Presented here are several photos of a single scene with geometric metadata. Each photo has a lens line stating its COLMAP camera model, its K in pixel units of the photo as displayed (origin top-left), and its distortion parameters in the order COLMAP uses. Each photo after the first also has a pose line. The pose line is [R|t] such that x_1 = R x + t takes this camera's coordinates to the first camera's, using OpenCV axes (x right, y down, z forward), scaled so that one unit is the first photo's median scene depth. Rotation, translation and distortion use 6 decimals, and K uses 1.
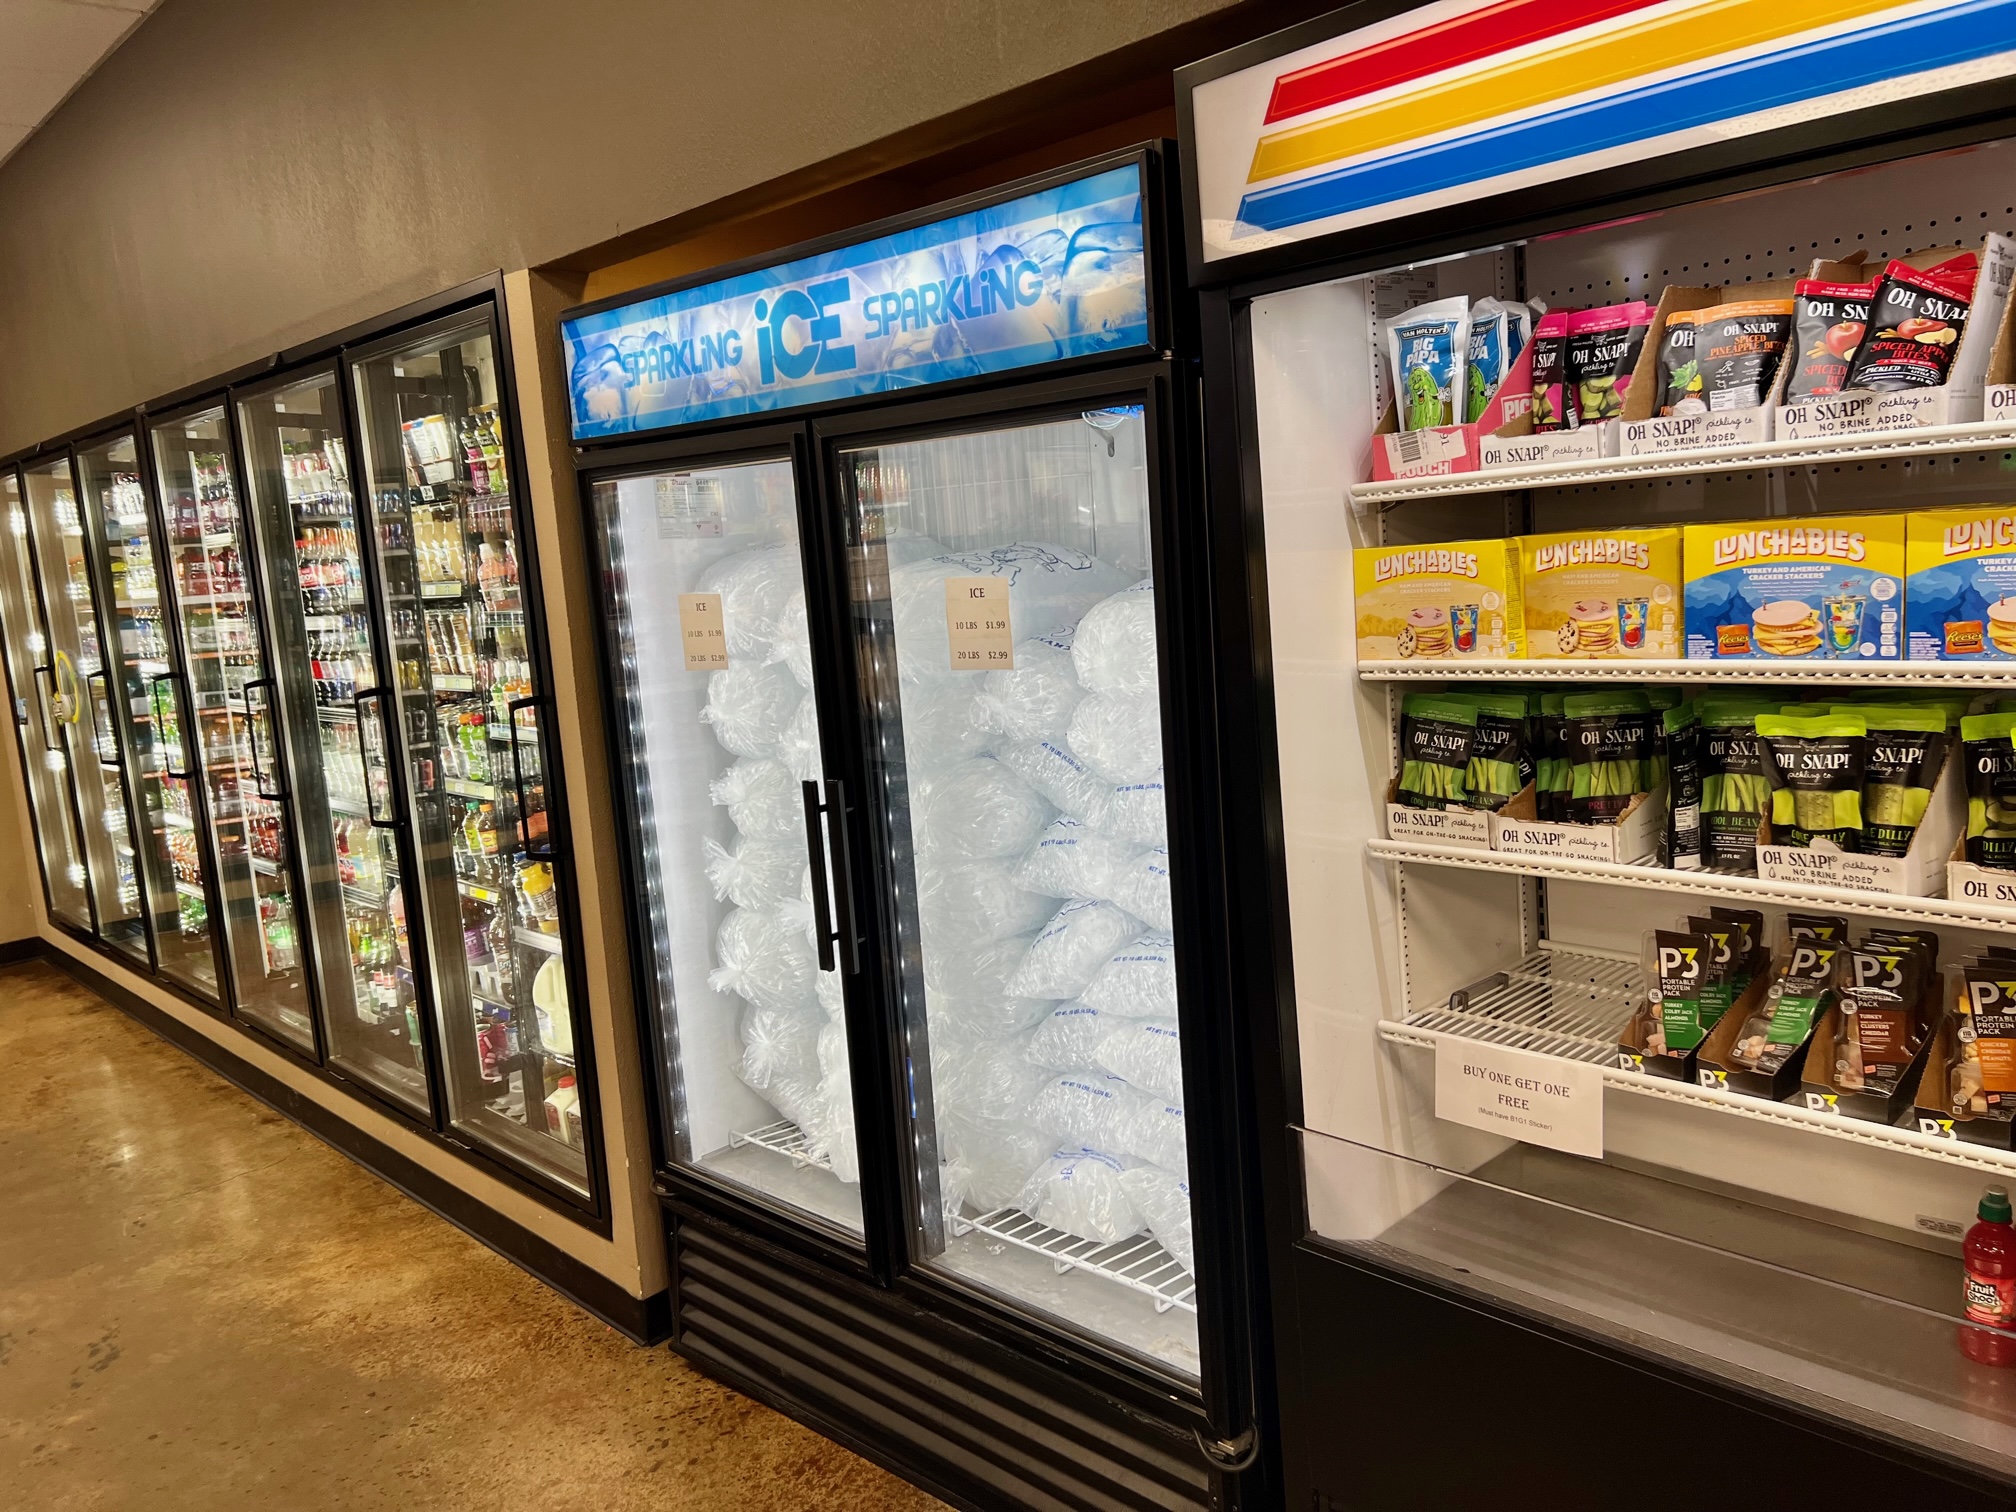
lens RADIAL K [[1519.9, 0, 1005.3], [0, 1519.9, 749.5], [0, 0, 1]] dist [0.068776, -0.081890]
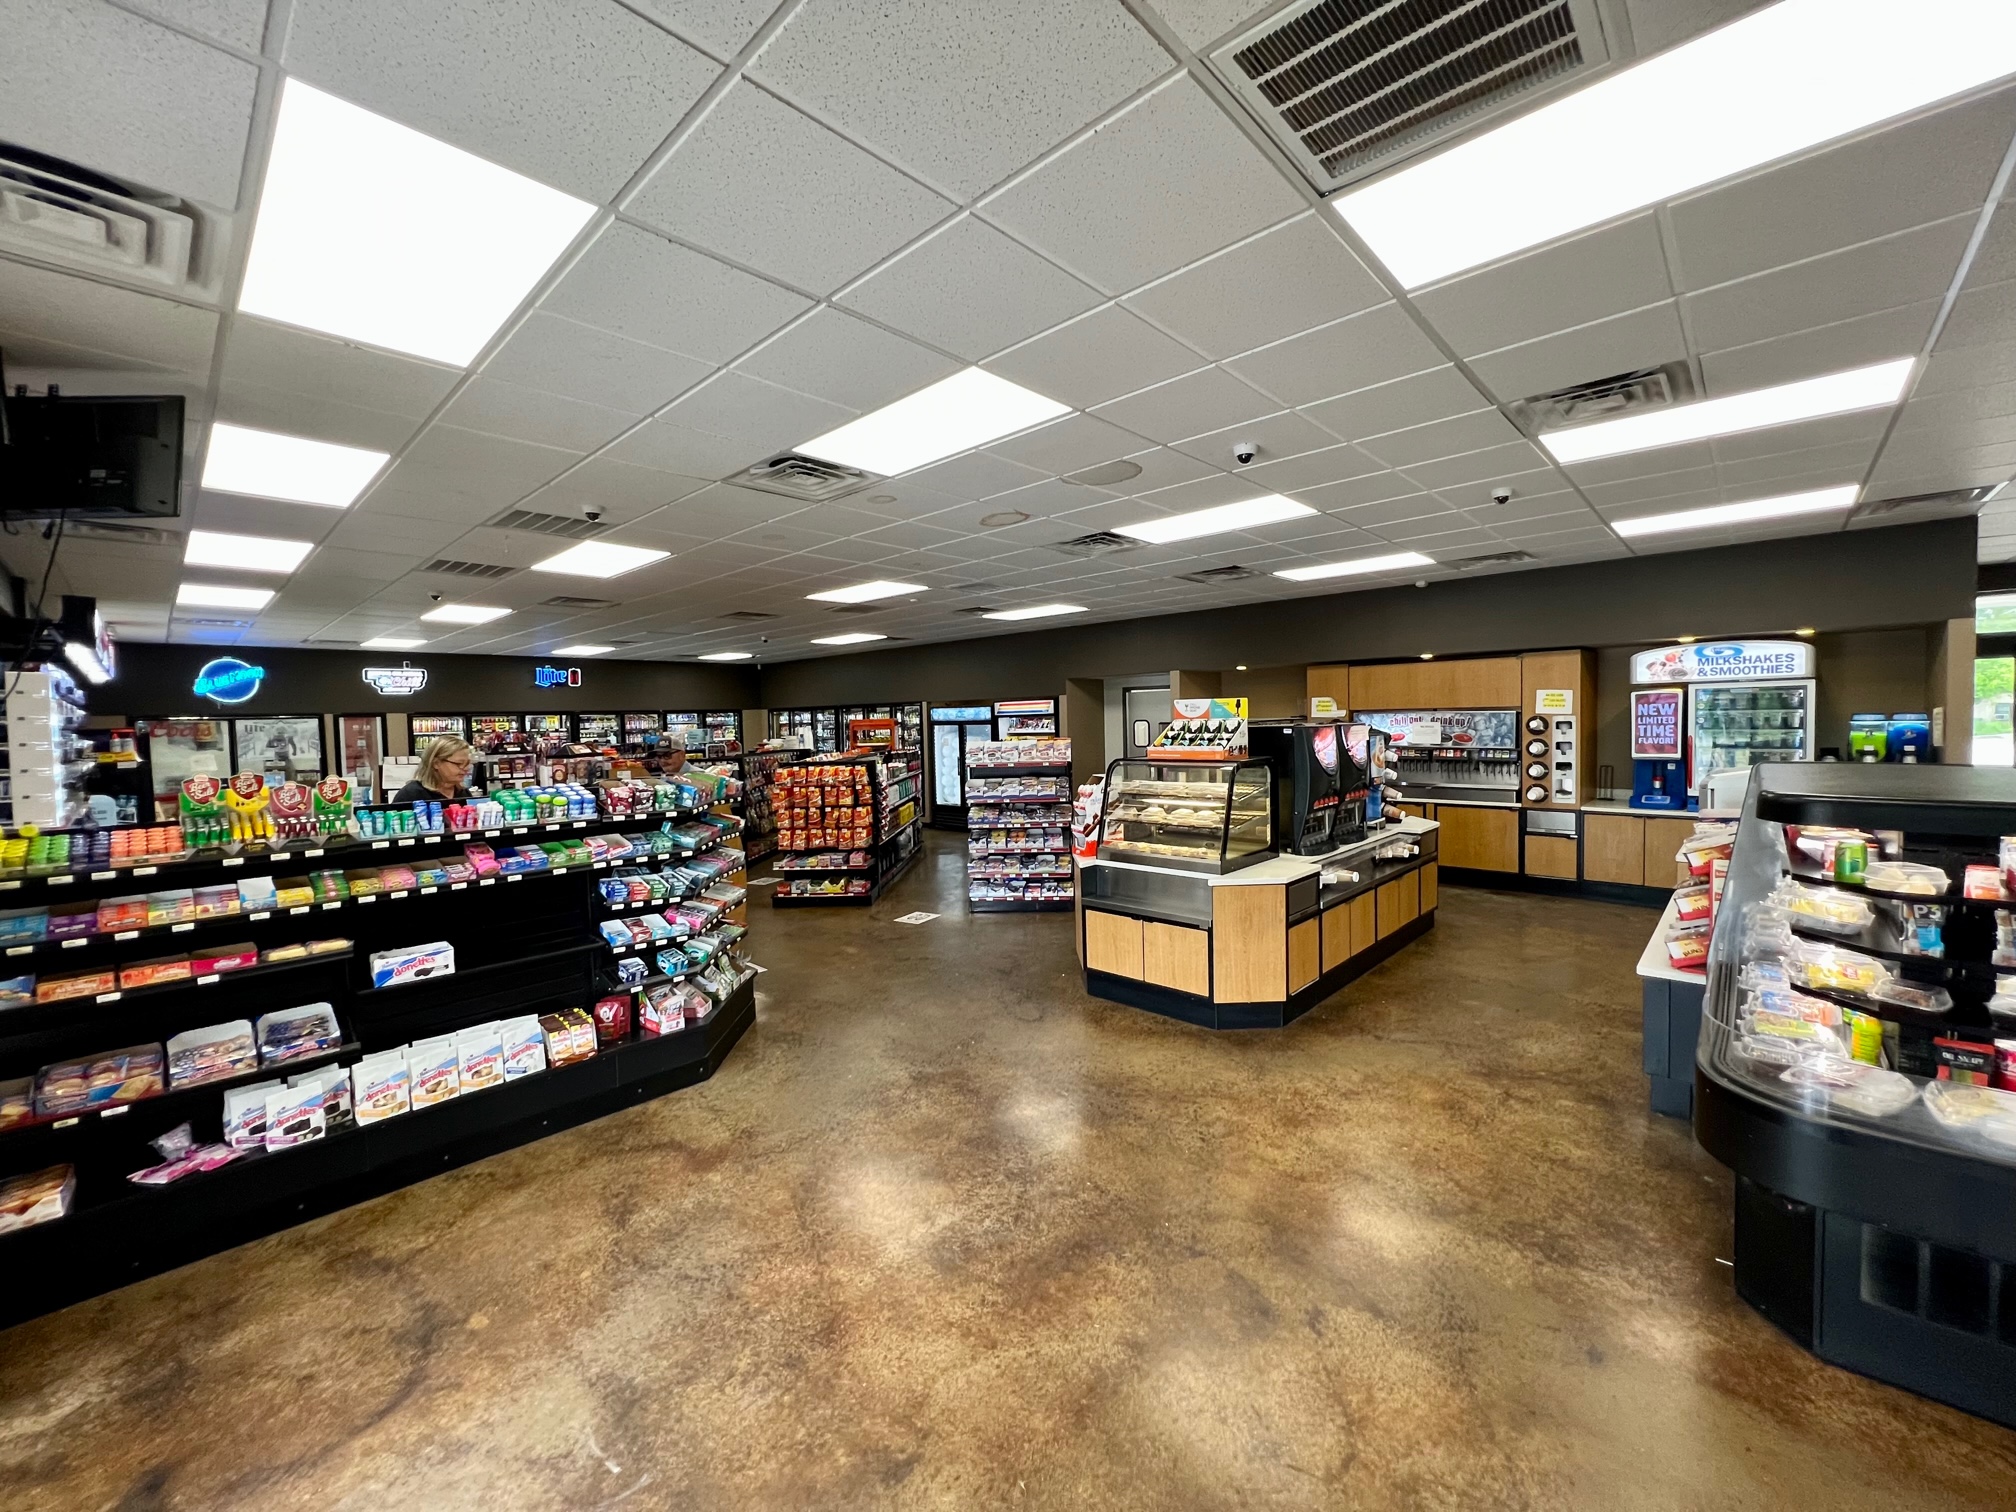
lens RADIAL K [[817.1, 0, 1004.4], [0, 817.1, 750.6], [0, 0, 1]] dist [0.001675, 0.000533]
pose [[0.997829, 0.050220, 0.042615, -0.063530], [-0.044842, 0.991890, -0.118928, 0.643692], [-0.048242, 0.116758, 0.991988, -4.628781]]
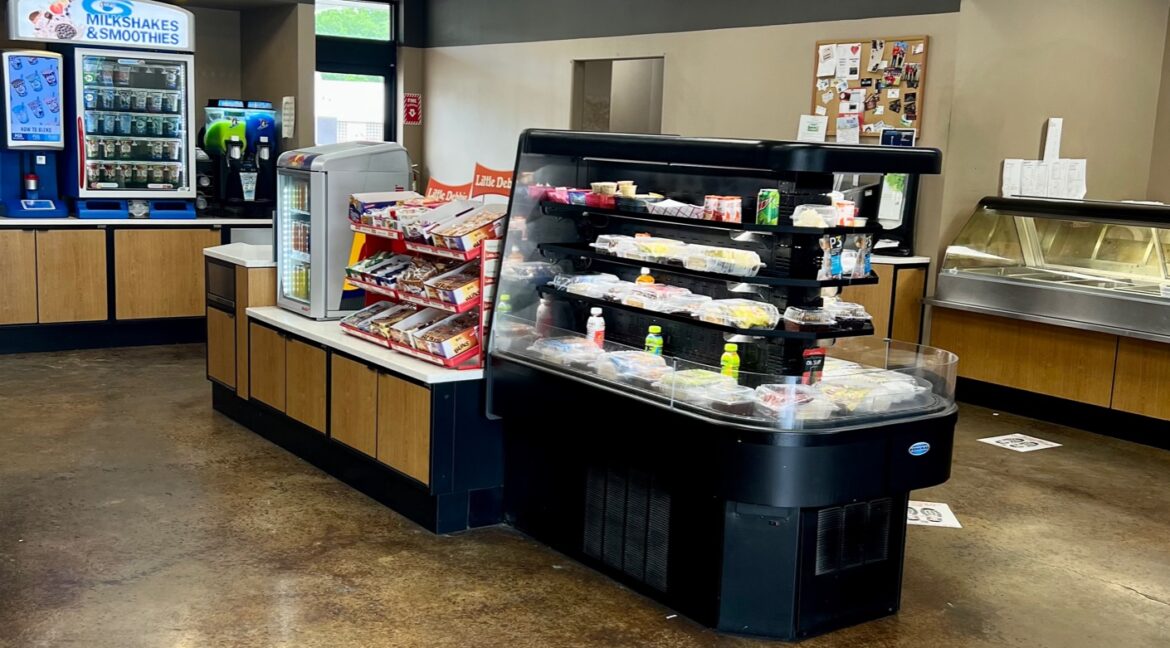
lens RADIAL K [[1254.1, 0, 562.0], [0, 1254.1, 362.7], [0, 0, 1]] dist [0.027305, 0.000000]
pose [[0.166364, -0.094423, 0.981533, -0.733847], [0.100813, 0.991818, 0.078325, 0.658192], [-0.980898, 0.085921, 0.174521, -3.622378]]
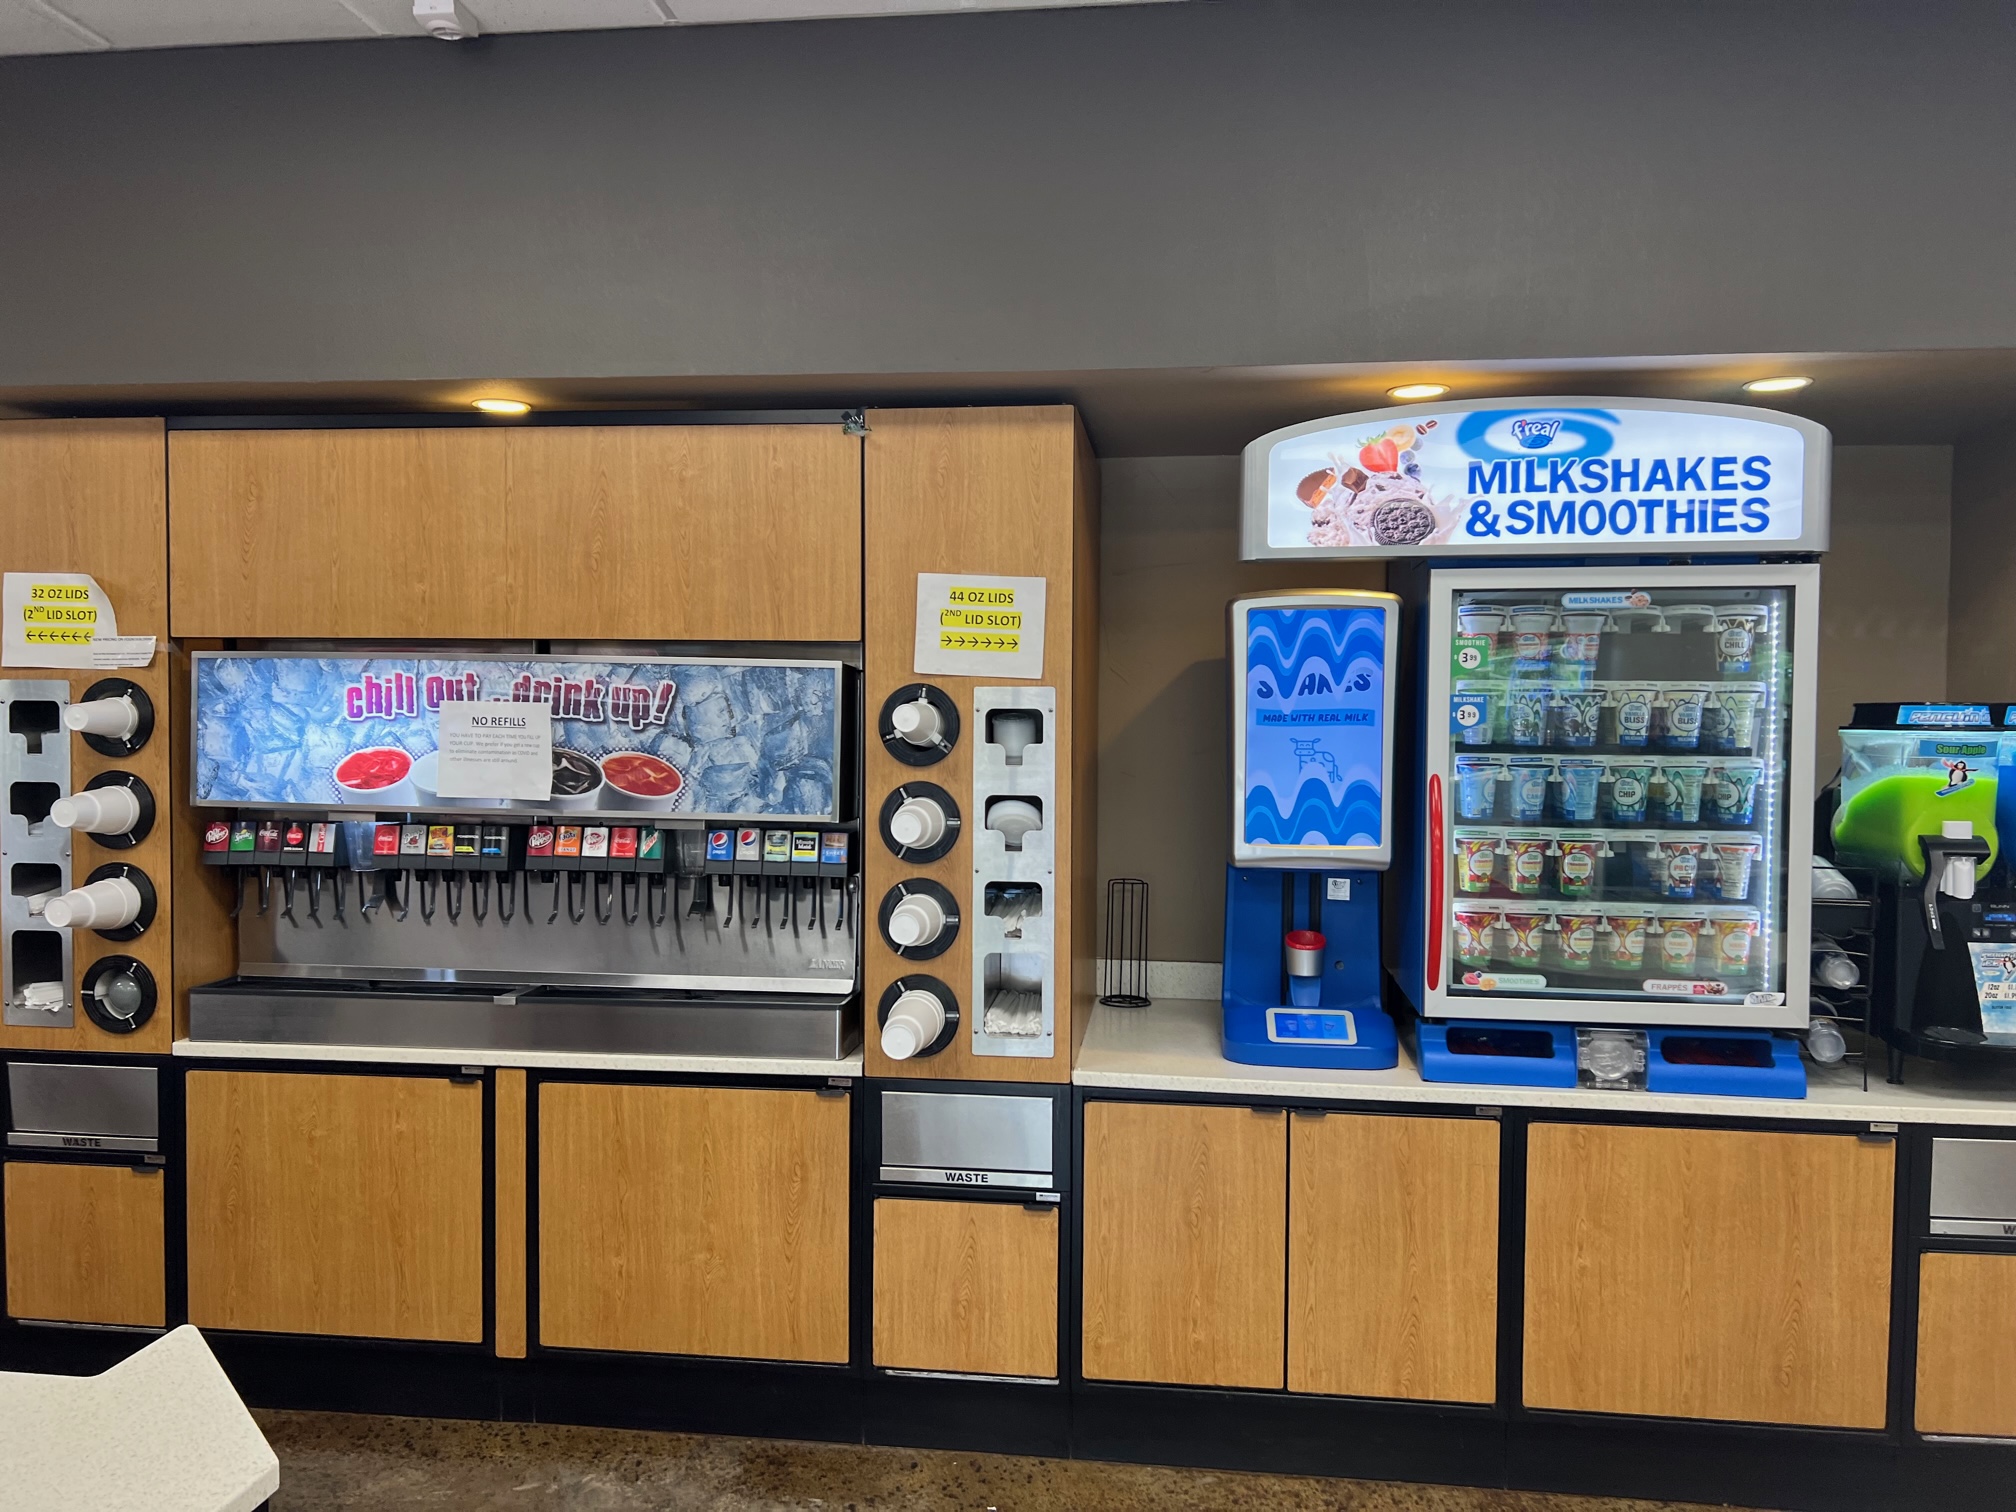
lens RADIAL K [[1519.9, 0, 1016.6], [0, 1519.9, 768.7], [0, 0, 1]] dist [0.068776, -0.081890]
pose [[0.773705, 0.063494, 0.630356, 1.442031], [0.031530, 0.989873, -0.138407, 0.283142], [-0.632761, 0.126962, 0.763868, -2.543079]]
